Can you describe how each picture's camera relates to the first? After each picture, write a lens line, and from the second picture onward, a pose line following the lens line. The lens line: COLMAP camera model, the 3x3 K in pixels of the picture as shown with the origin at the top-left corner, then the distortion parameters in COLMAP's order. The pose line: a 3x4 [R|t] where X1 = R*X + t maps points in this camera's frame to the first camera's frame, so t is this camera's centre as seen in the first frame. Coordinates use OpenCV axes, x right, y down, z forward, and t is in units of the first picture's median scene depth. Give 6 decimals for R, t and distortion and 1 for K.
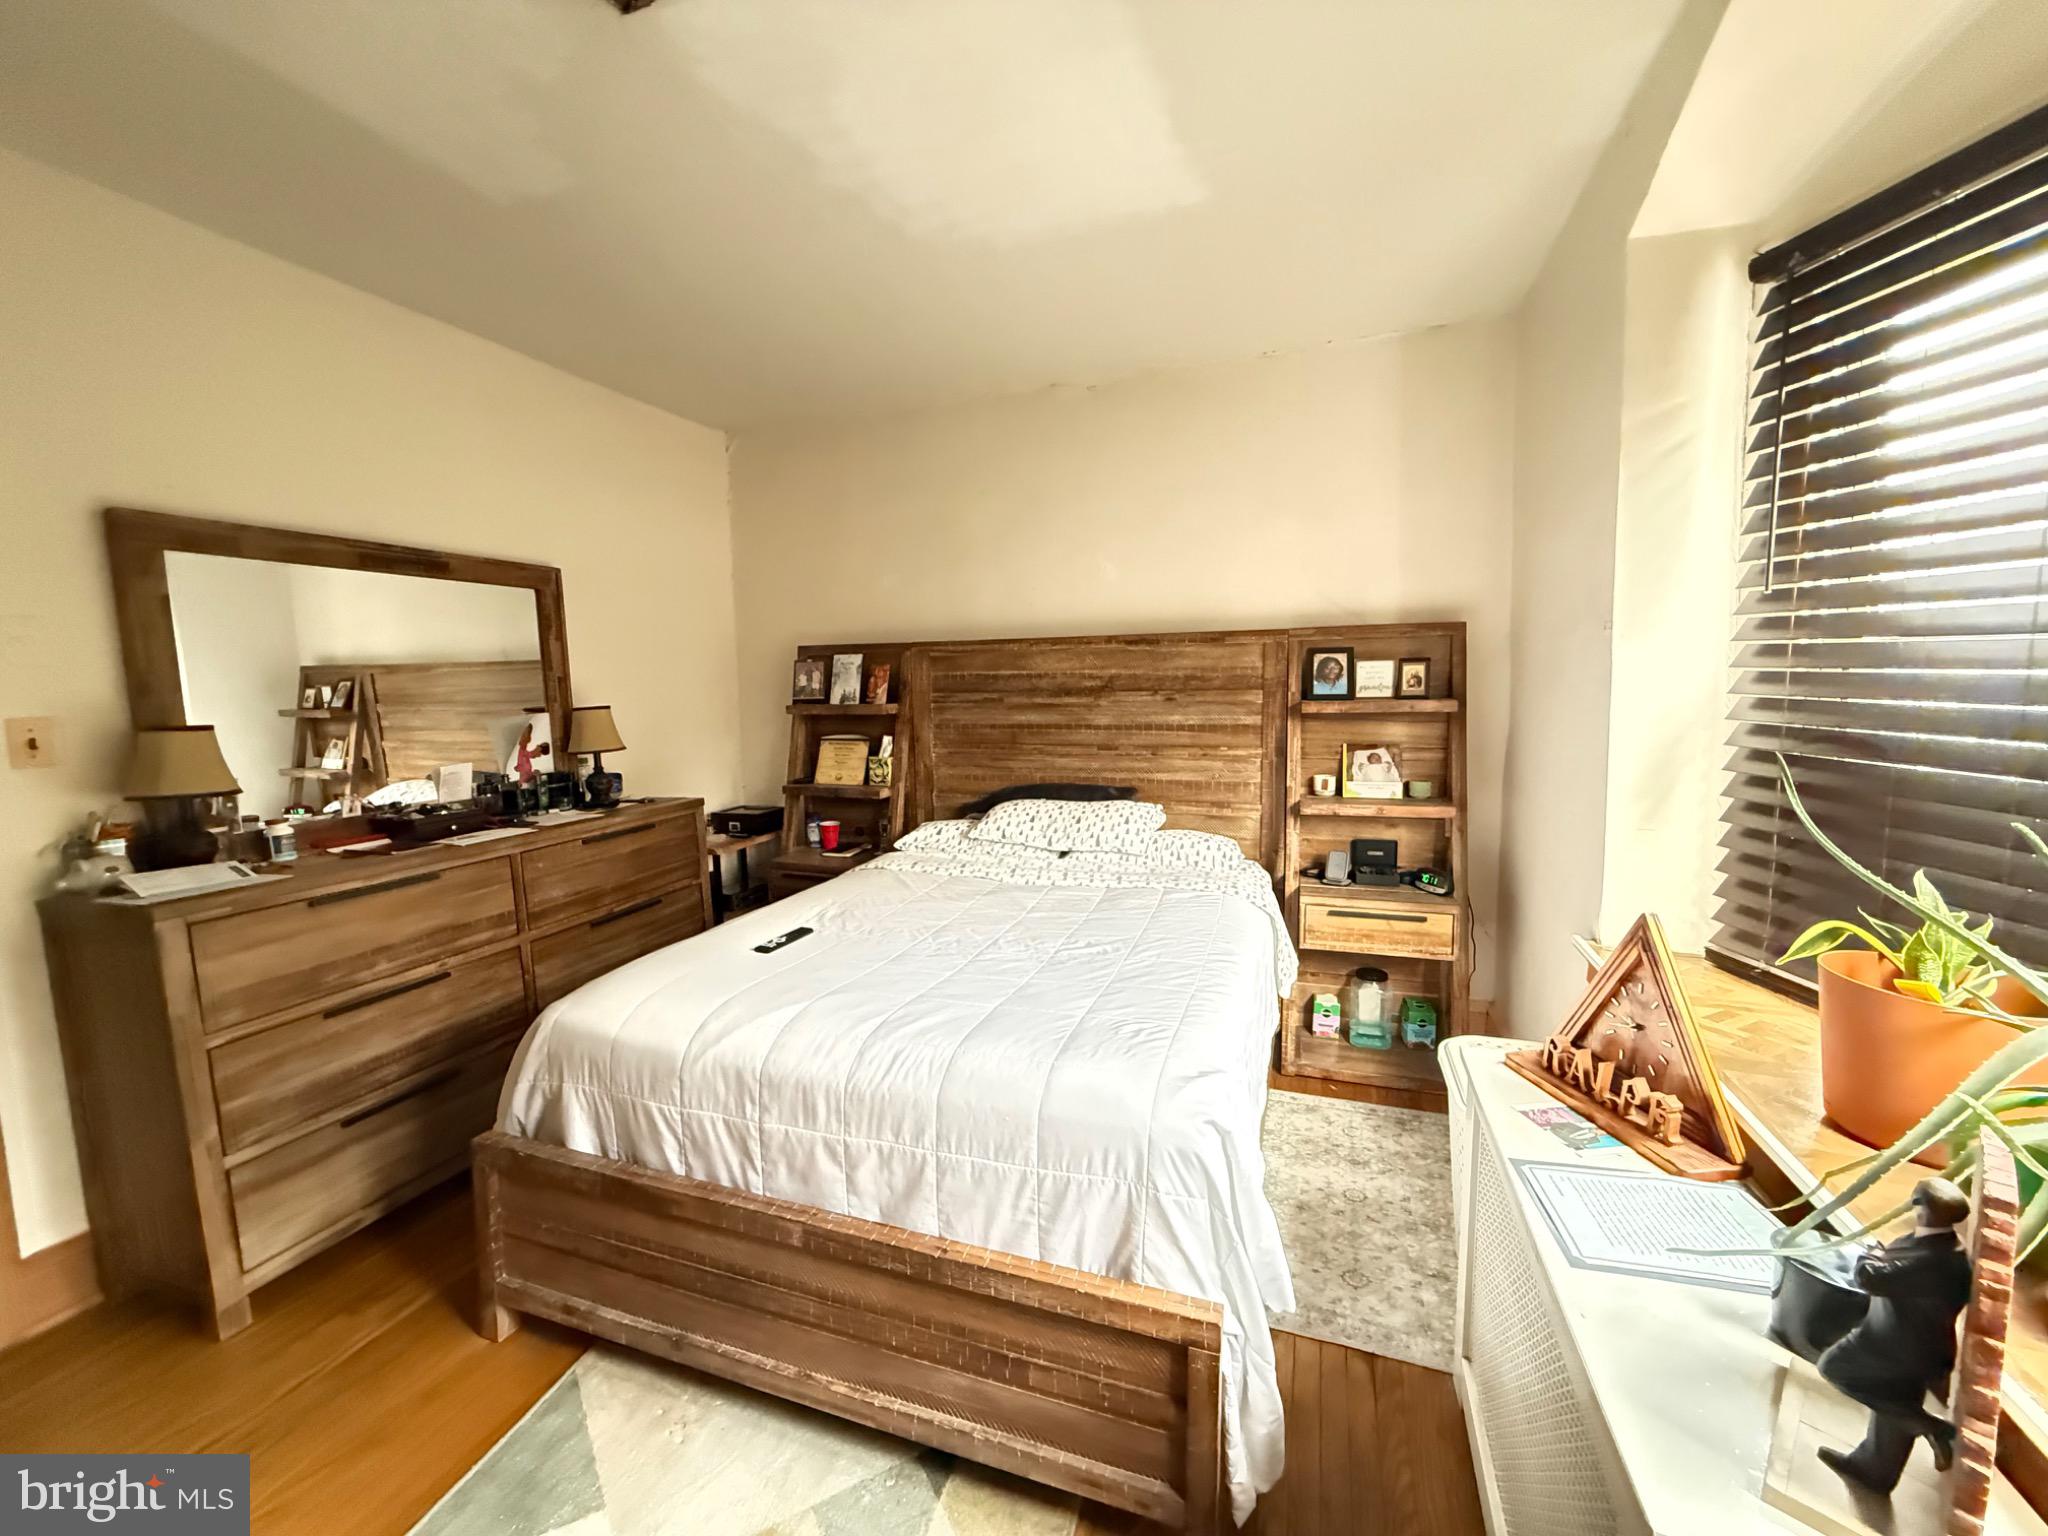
lens RADIAL K [[807.9, 0, 1023.1], [0, 807.9, 770.8], [0, 0, 1]] dist [-0.000728, -0.000050]
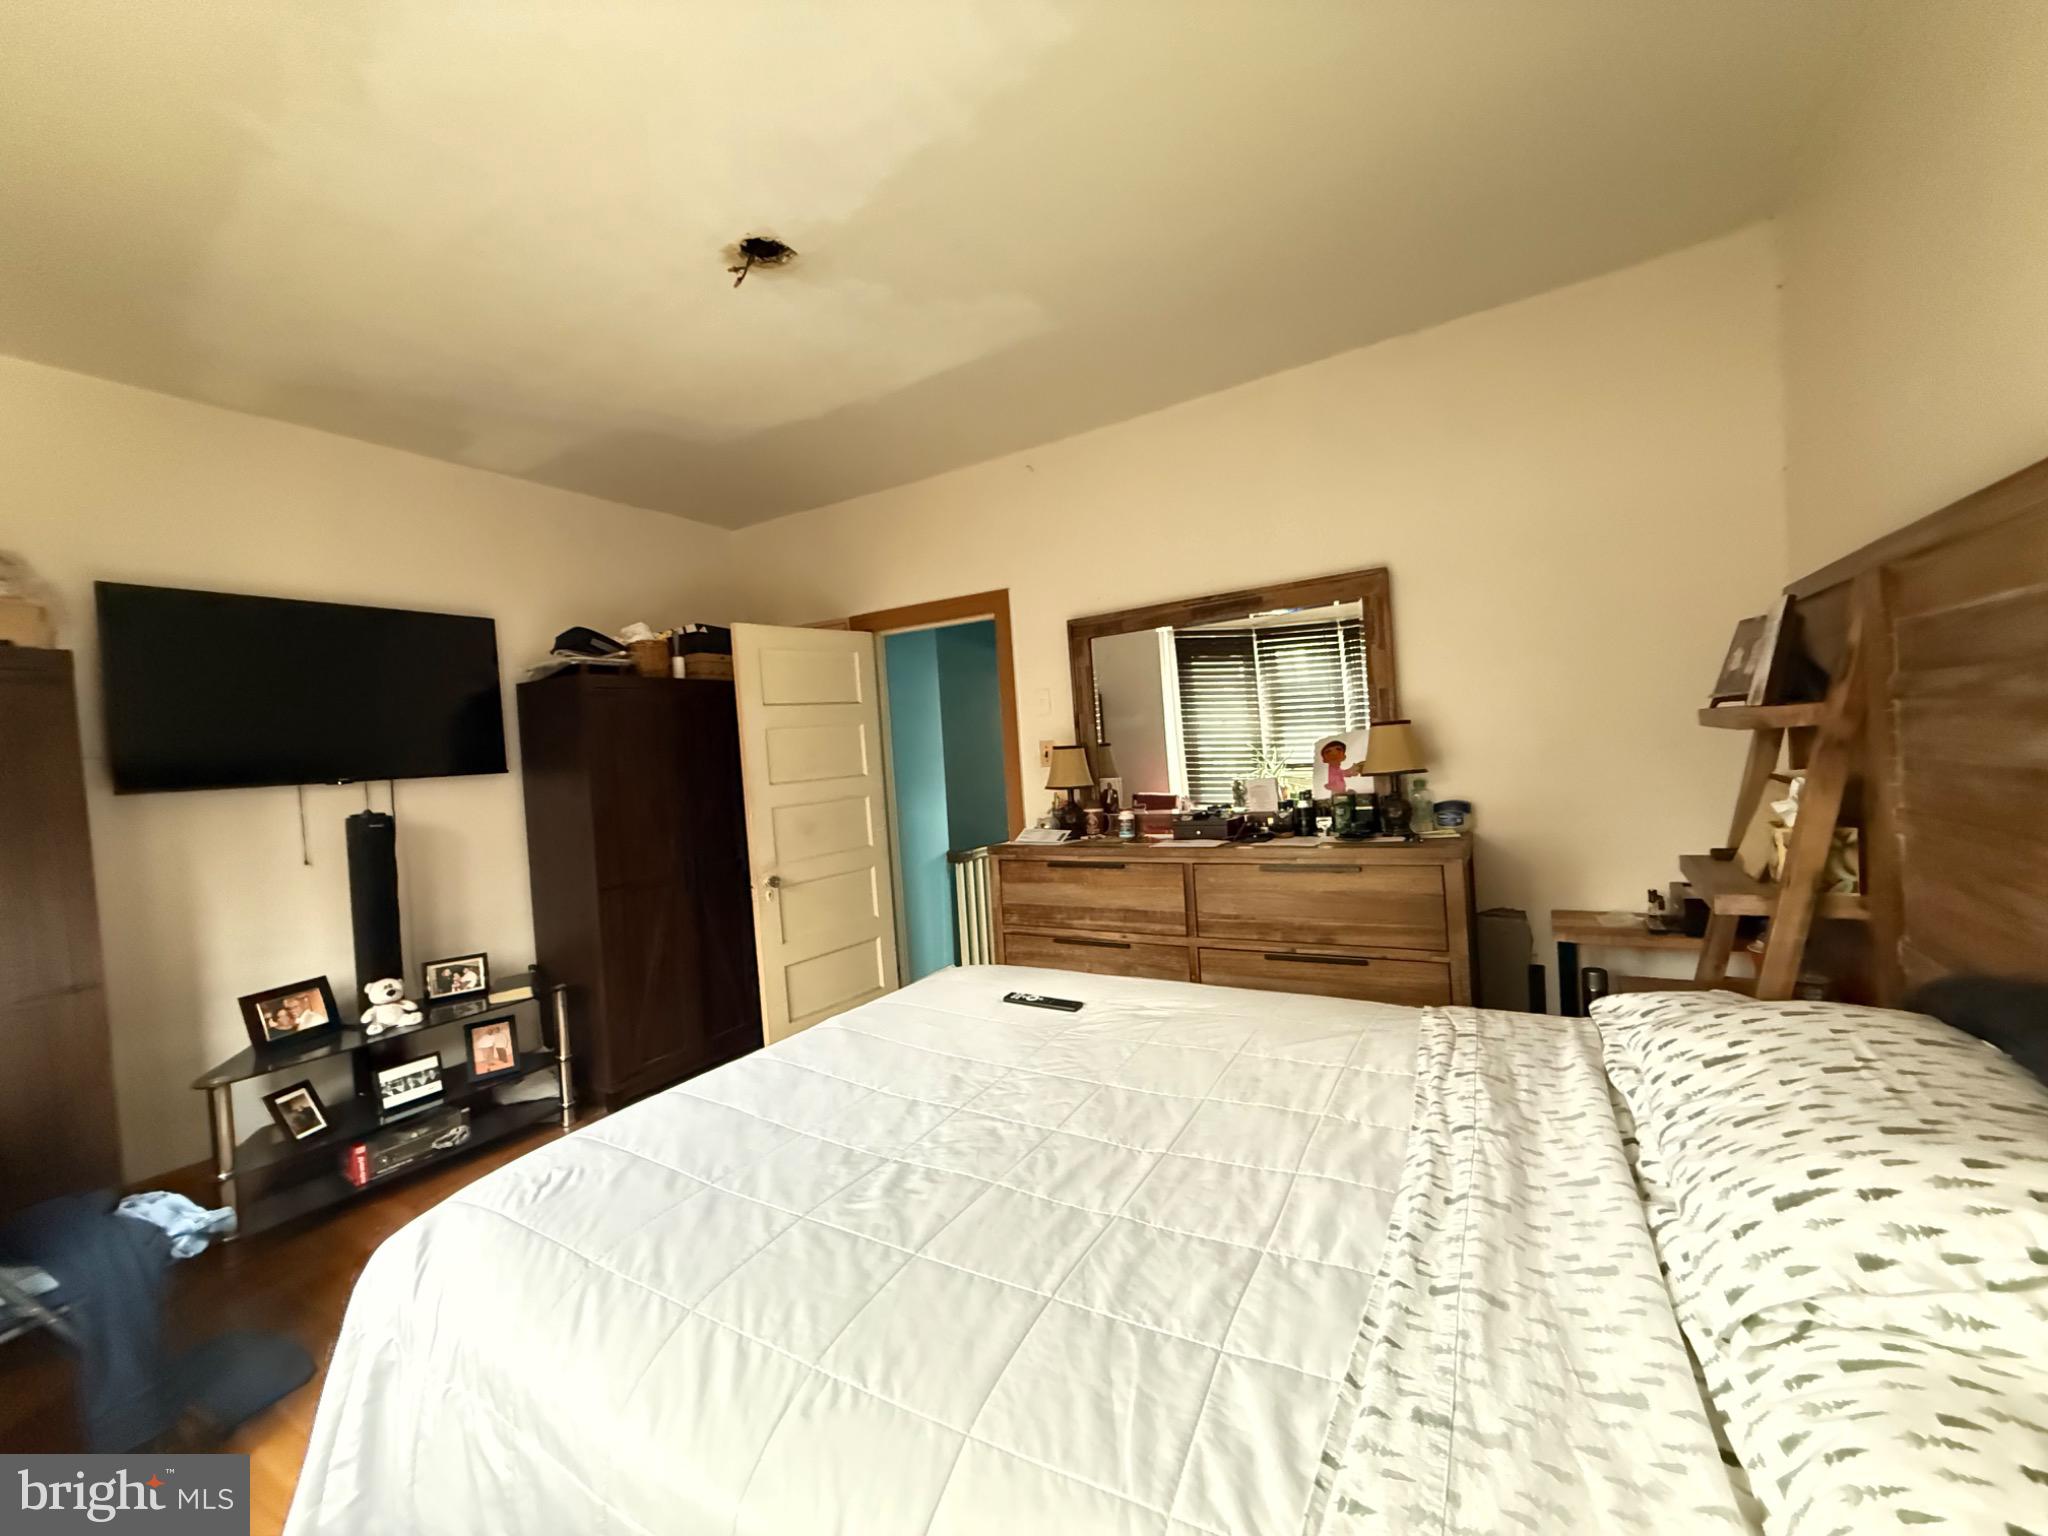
lens RADIAL K [[807.9, 0, 1029.0], [0, 807.9, 765.2], [0, 0, 1]] dist [-0.000728, -0.000050]
pose [[-0.181691, 0.051018, -0.982031, 0.492367], [-0.037484, 0.997568, 0.058760, -0.088289], [0.982641, 0.047486, -0.179337, 0.987772]]
